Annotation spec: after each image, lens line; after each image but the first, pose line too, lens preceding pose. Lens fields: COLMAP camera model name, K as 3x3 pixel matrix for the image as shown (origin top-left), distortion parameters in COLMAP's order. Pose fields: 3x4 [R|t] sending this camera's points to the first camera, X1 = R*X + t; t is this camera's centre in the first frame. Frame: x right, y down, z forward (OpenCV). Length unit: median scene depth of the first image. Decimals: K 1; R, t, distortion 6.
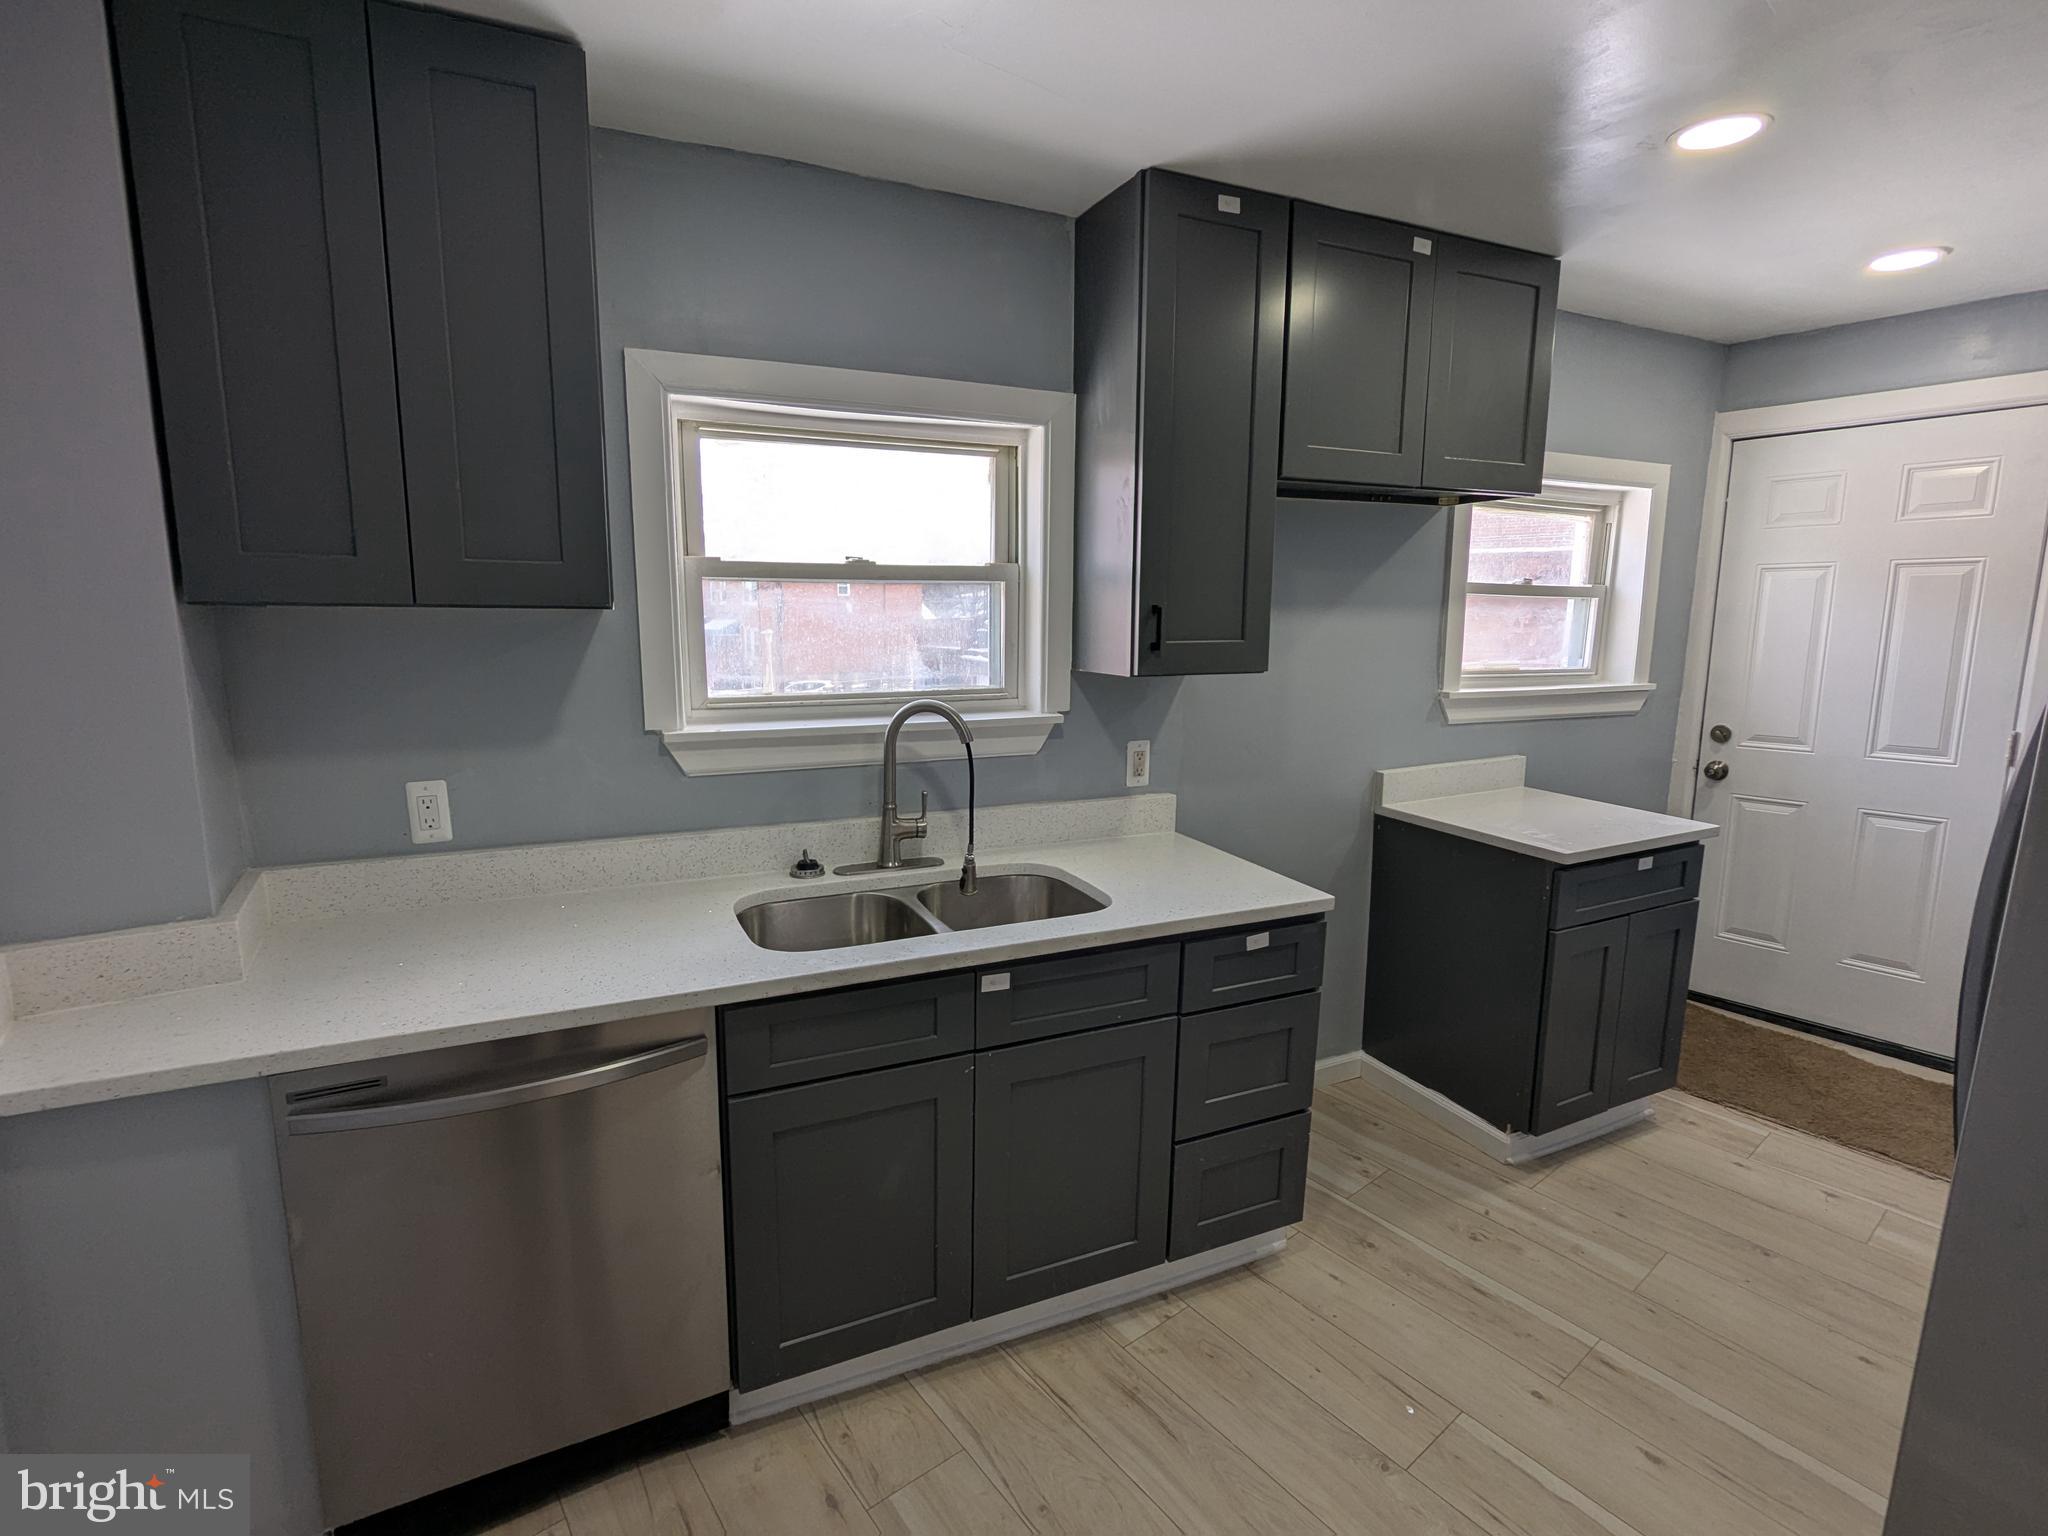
lens RADIAL K [[967.8, 0, 1022.9], [0, 967.8, 762.8], [0, 0, 1]] dist [0.000776, 0.000687]
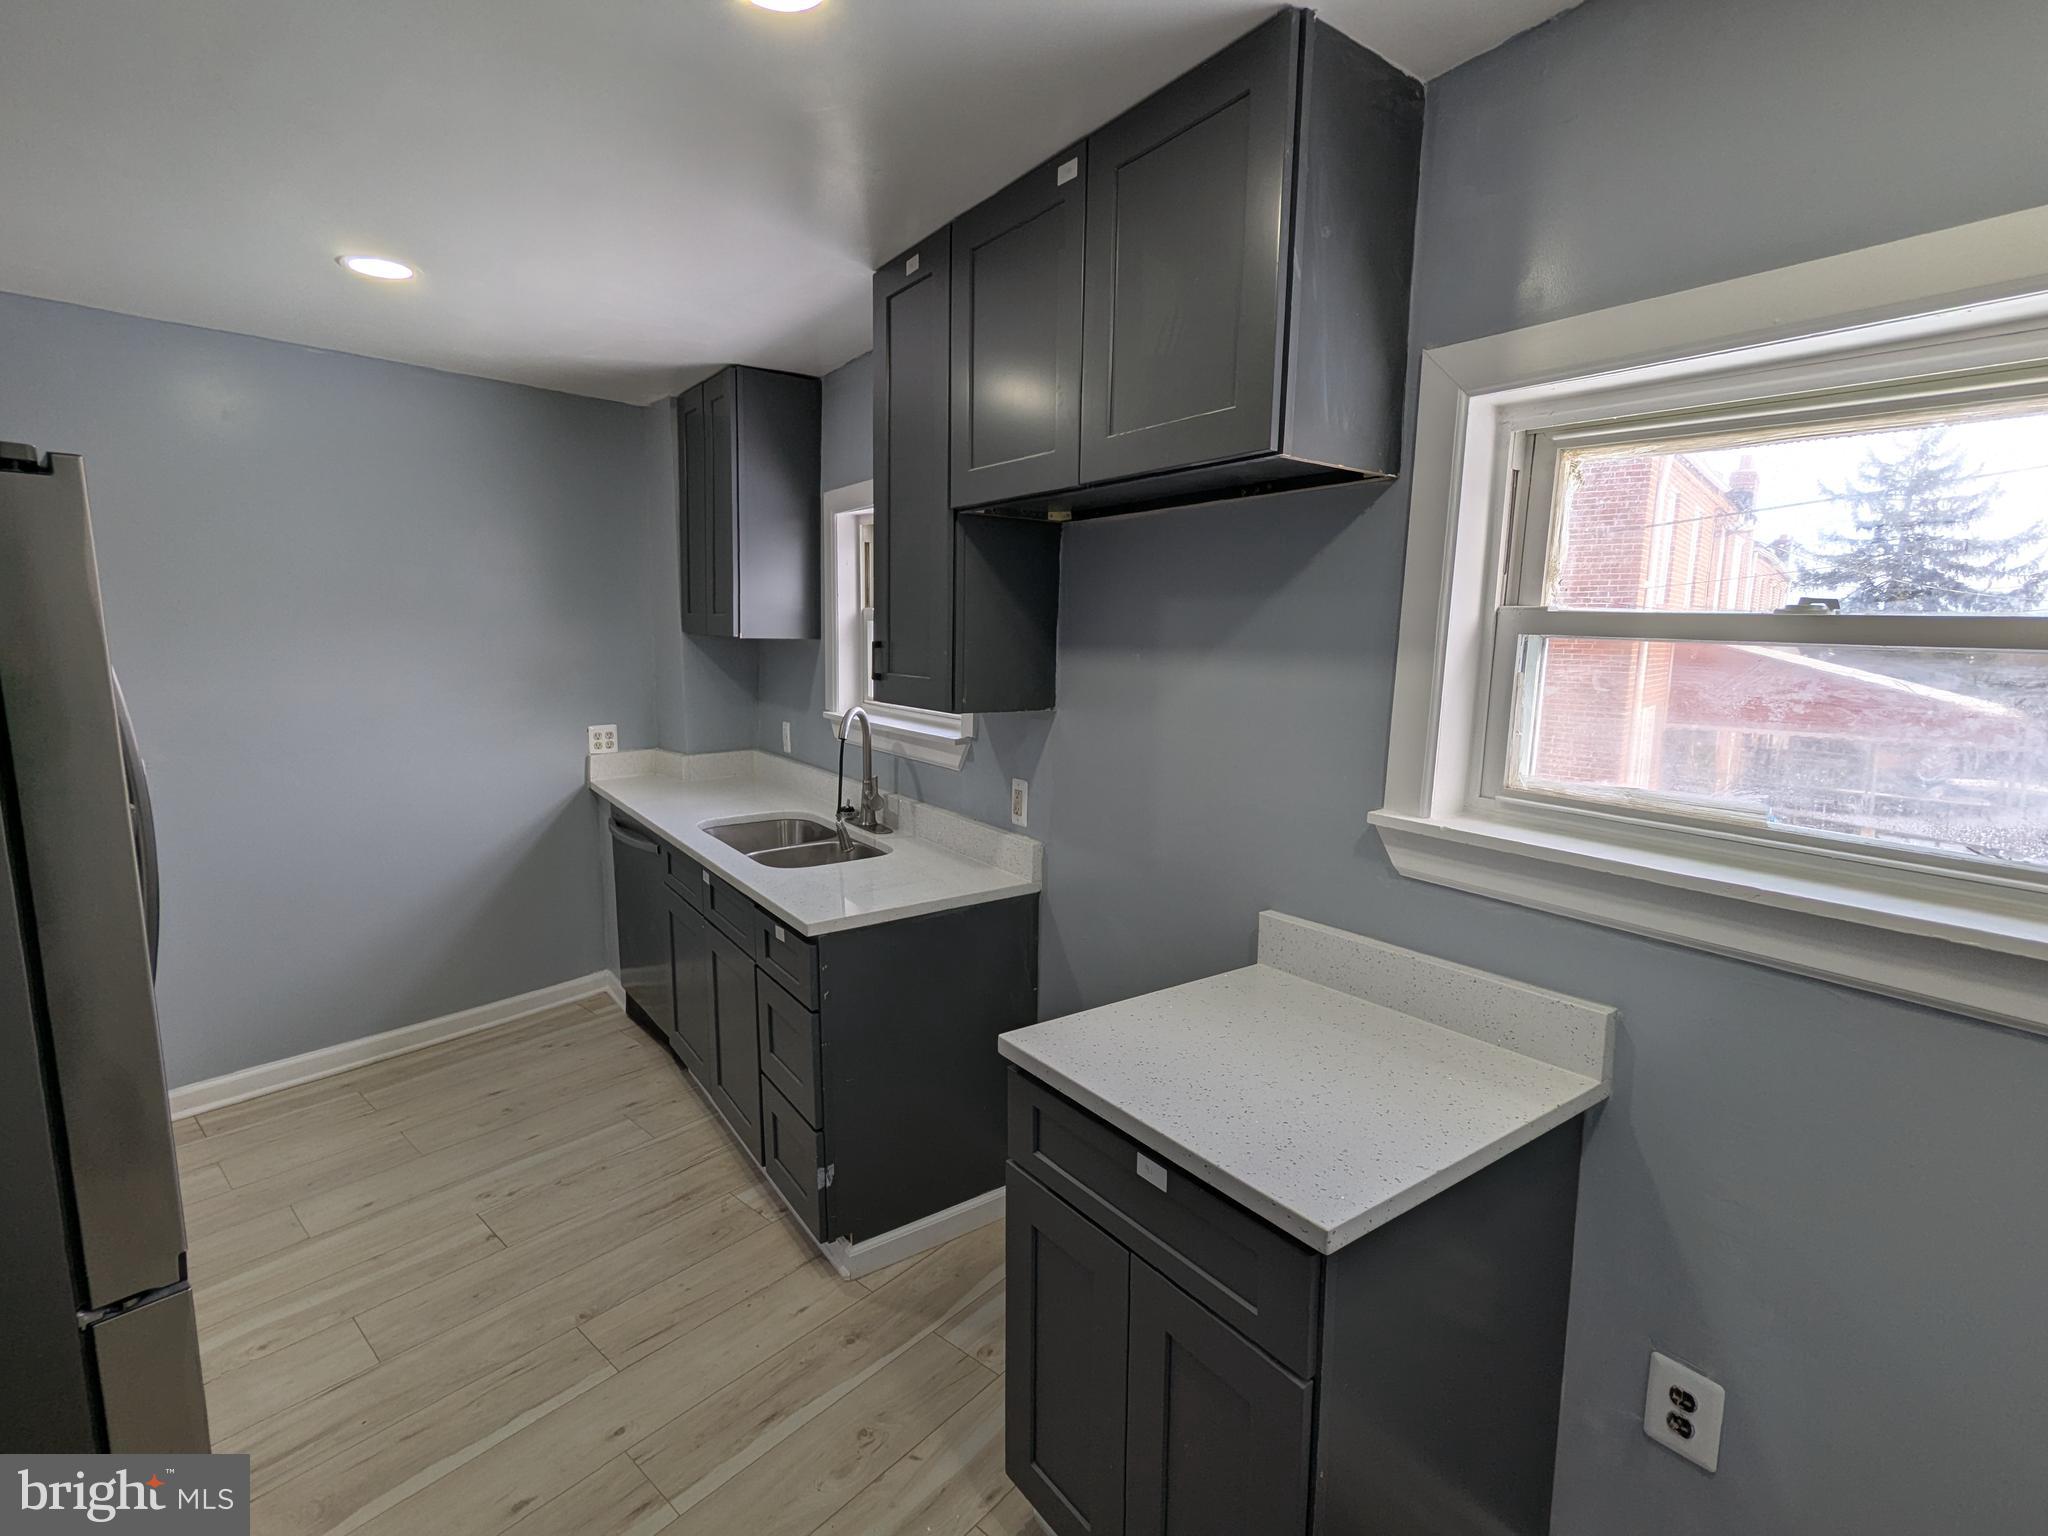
lens RADIAL K [[973.1, 0, 1033.8], [0, 973.1, 772.7], [0, 0, 1]] dist [0.001029, 0.000625]
pose [[0.183423, 0.142781, -0.972610, 1.083318], [-0.172110, 0.978778, 0.111229, -0.141824], [0.967850, 0.146994, 0.204104, 0.807957]]
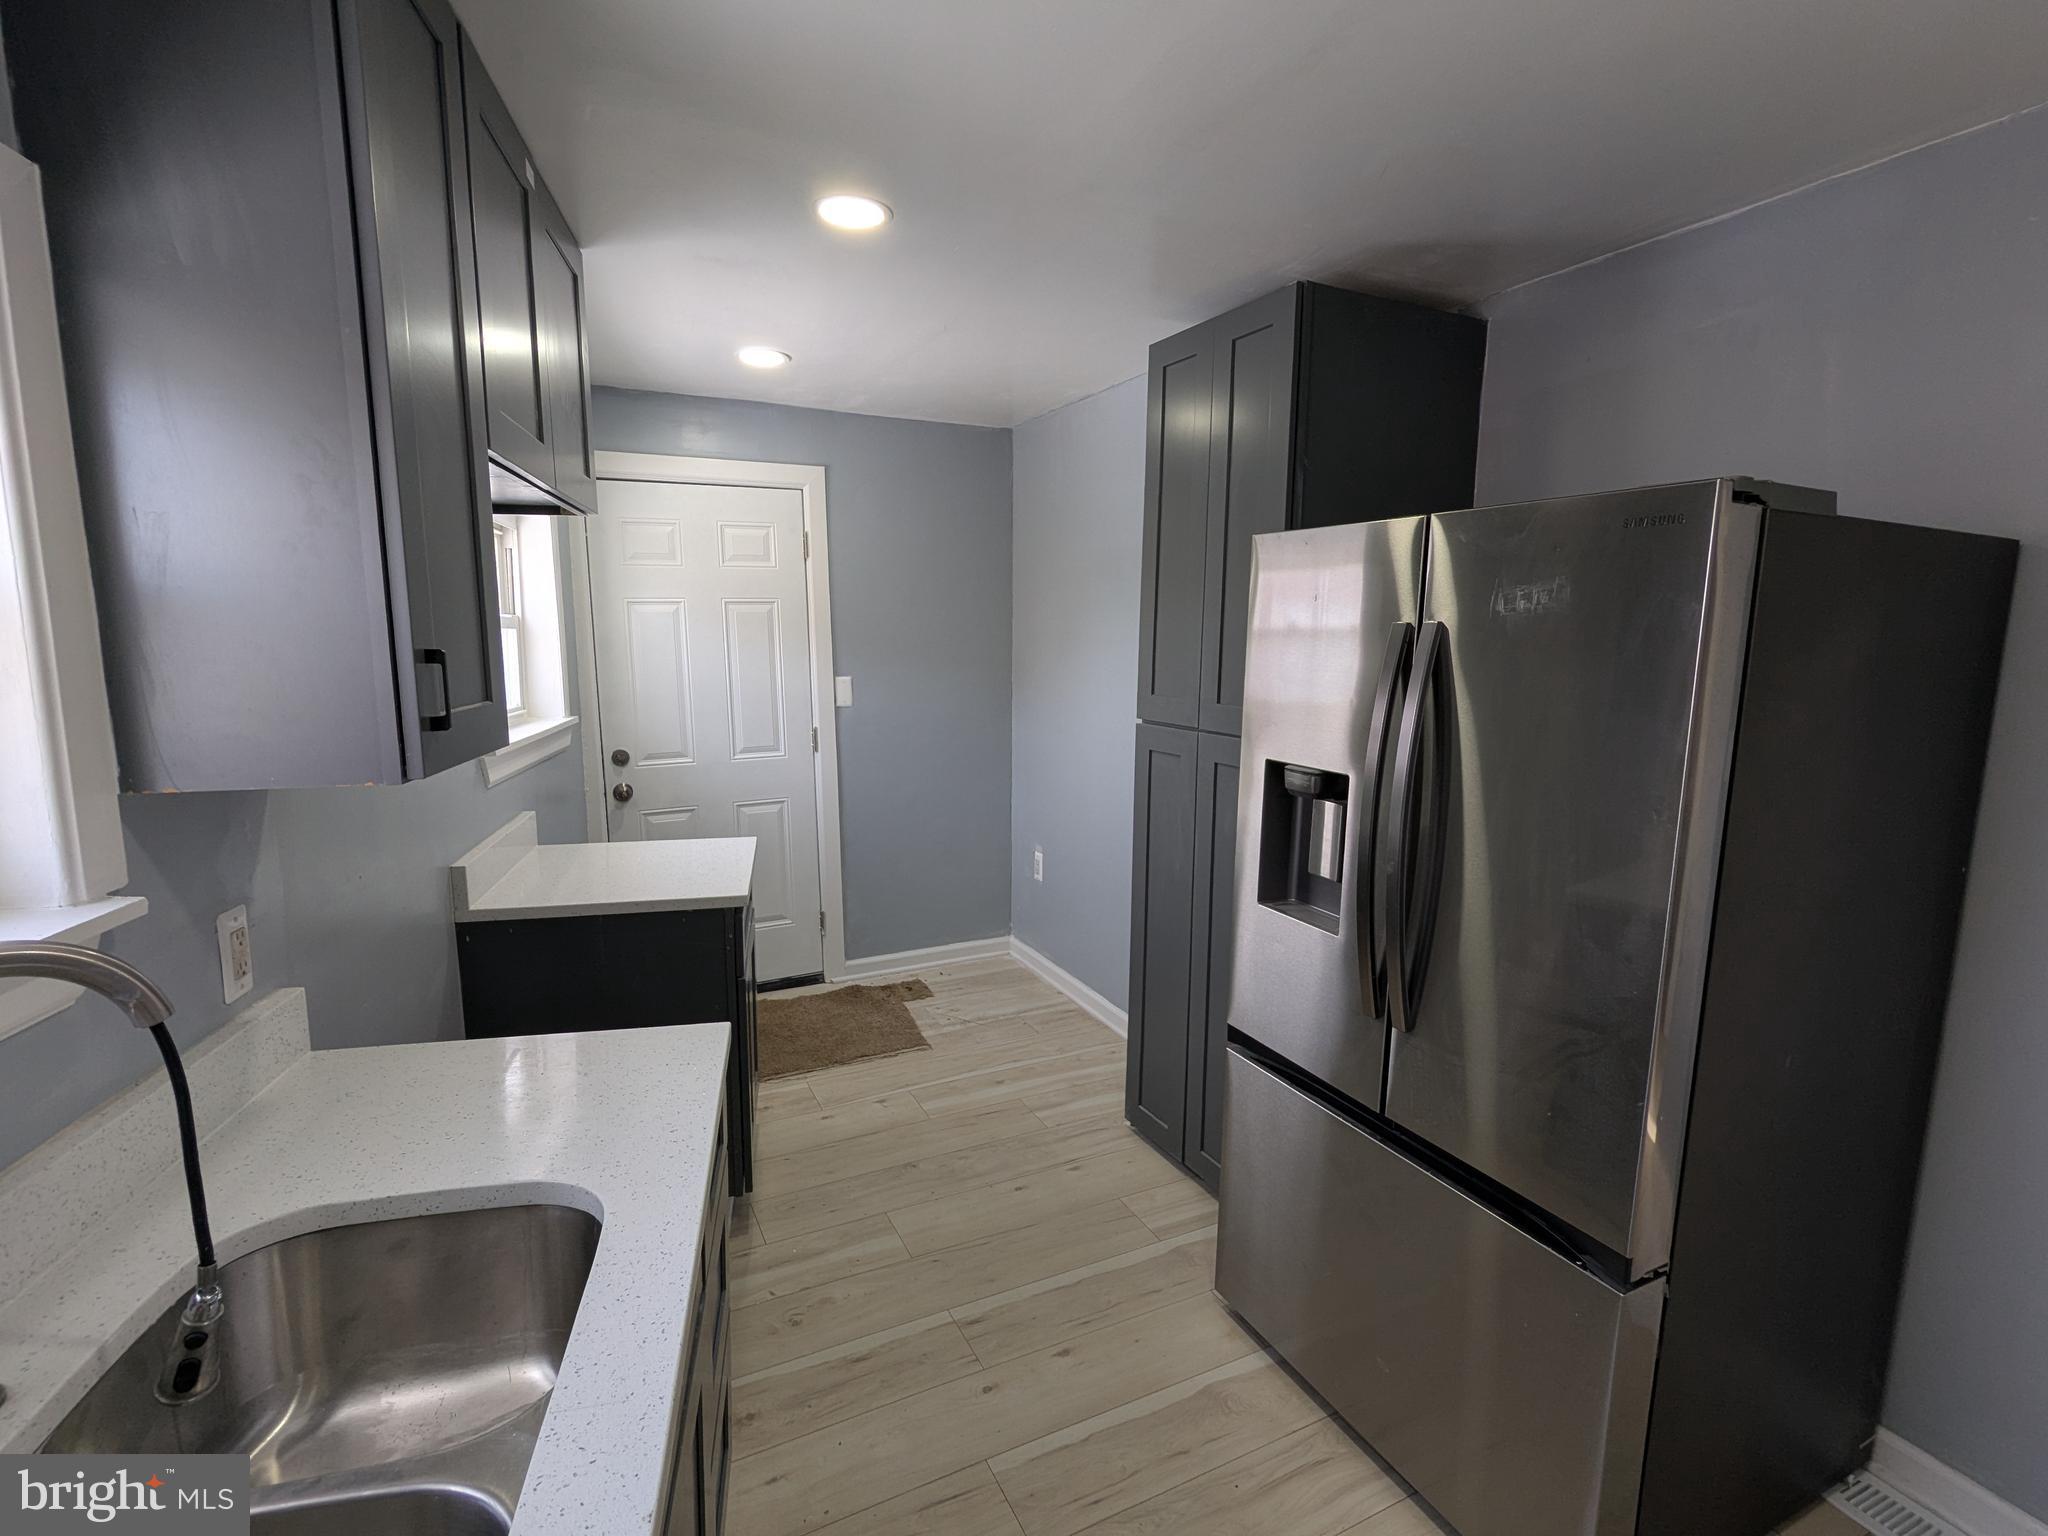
lens RADIAL K [[967.8, 0, 1022.9], [0, 967.8, 762.8], [0, 0, 1]] dist [0.000776, 0.000687]
pose [[0.204714, -0.135327, 0.969422, -0.283105], [0.158235, 0.981945, 0.103661, -0.086595], [-0.965947, 0.132176, 0.222432, 0.465739]]
